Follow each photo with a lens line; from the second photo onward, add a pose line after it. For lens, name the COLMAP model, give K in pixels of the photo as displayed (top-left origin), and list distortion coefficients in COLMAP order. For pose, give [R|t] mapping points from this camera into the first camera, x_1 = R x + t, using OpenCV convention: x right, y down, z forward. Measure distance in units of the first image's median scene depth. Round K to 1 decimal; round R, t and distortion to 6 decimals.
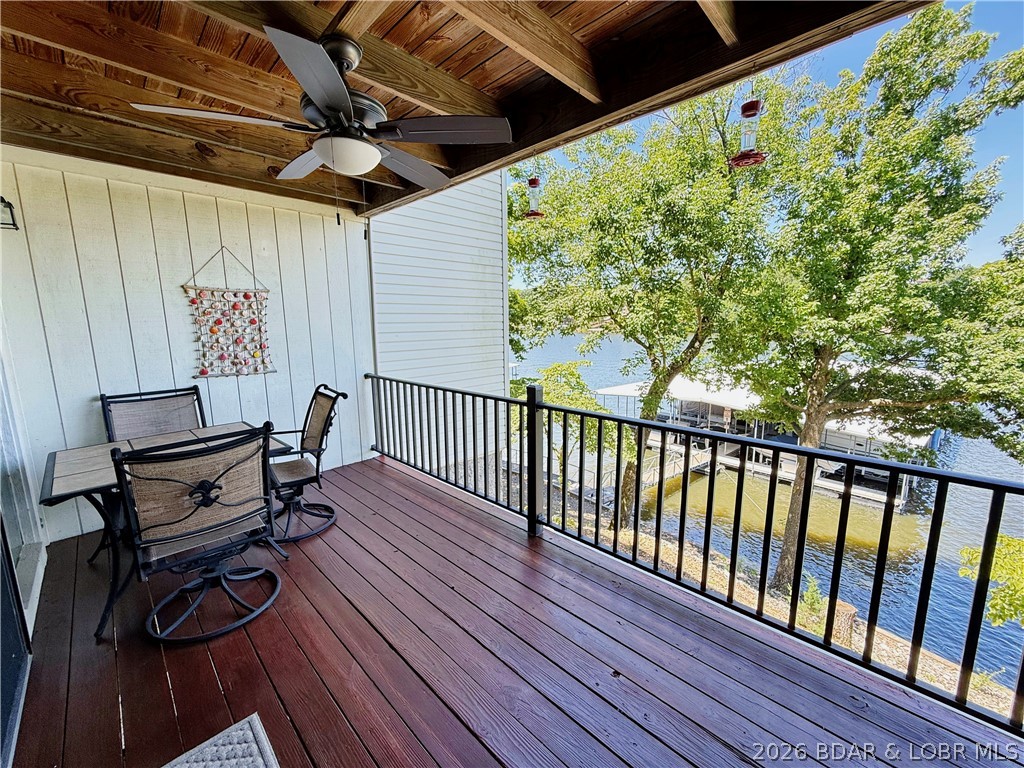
lens RADIAL K [[425.9, 0, 505.9], [0, 425.9, 388.0], [0, 0, 1]] dist [-0.001642, -0.000376]
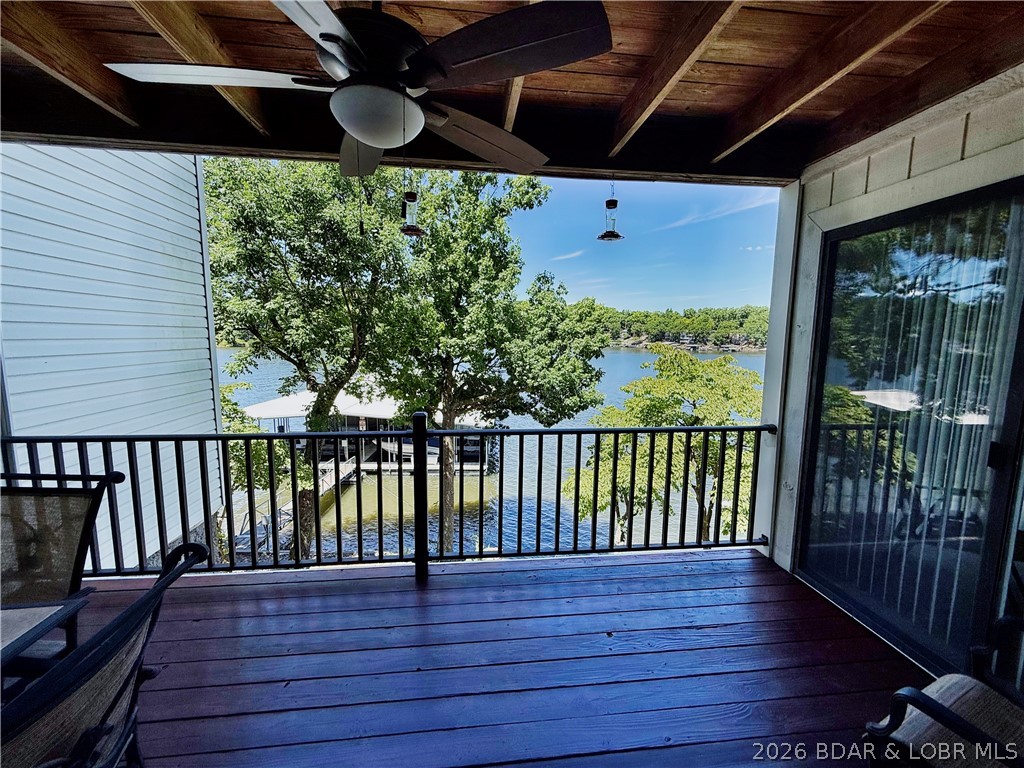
lens RADIAL K [[424.9, 0, 512.0], [0, 424.9, 384.0], [0, 0, 1]] dist [0.000860, -0.000206]
pose [[0.606033, -0.071760, 0.792196, -0.151920], [0.102910, 0.994626, 0.011370, -0.016635], [-0.788754, 0.074635, 0.610161, 0.076843]]
